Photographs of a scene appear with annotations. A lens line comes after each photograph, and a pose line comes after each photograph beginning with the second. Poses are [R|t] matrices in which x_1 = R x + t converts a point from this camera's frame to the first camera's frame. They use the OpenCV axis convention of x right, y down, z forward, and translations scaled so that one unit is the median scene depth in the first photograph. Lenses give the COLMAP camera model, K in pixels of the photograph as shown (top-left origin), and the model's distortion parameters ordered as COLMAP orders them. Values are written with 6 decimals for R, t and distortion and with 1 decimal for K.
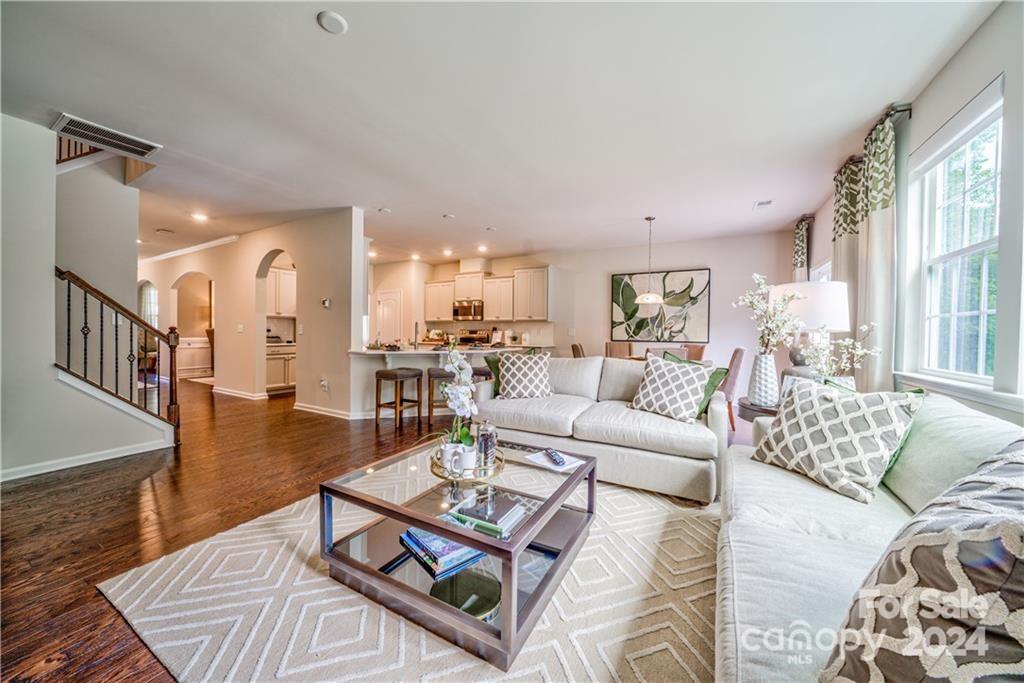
lens RADIAL K [[359.4, 0, 513.8], [0, 359.4, 339.4], [0, 0, 1]] dist [-0.018484, -0.000046]
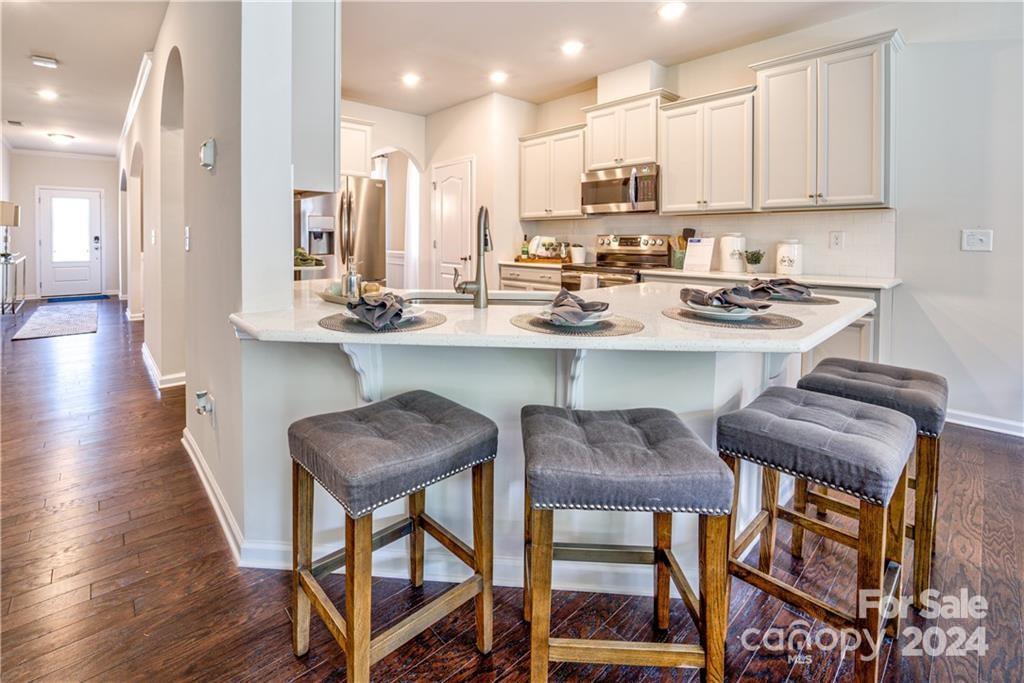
lens RADIAL K [[454.0, 0, 469.2], [0, 454.0, 242.0], [0, 0, 1]] dist [-0.002135, -0.000114]
pose [[0.934757, -0.004359, -0.355260, -0.117153], [-0.001121, 0.999884, -0.015218, -0.012132], [0.355285, 0.014624, 0.934644, 0.501580]]
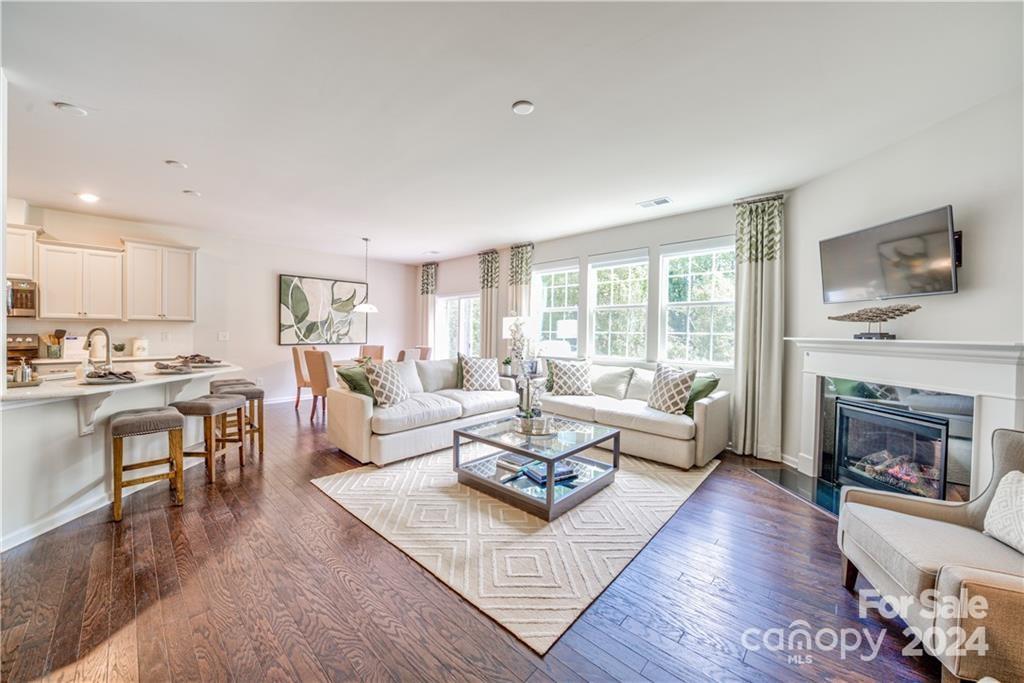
lens RADIAL K [[359.4, 0, 511.2], [0, 359.4, 336.0], [0, 0, 1]] dist [-0.018484, -0.000046]
pose [[0.242967, -0.019326, 0.969842, -0.475616], [0.014447, 0.999763, 0.016303, -0.026091], [-0.969927, 0.010050, 0.243188, 0.194400]]
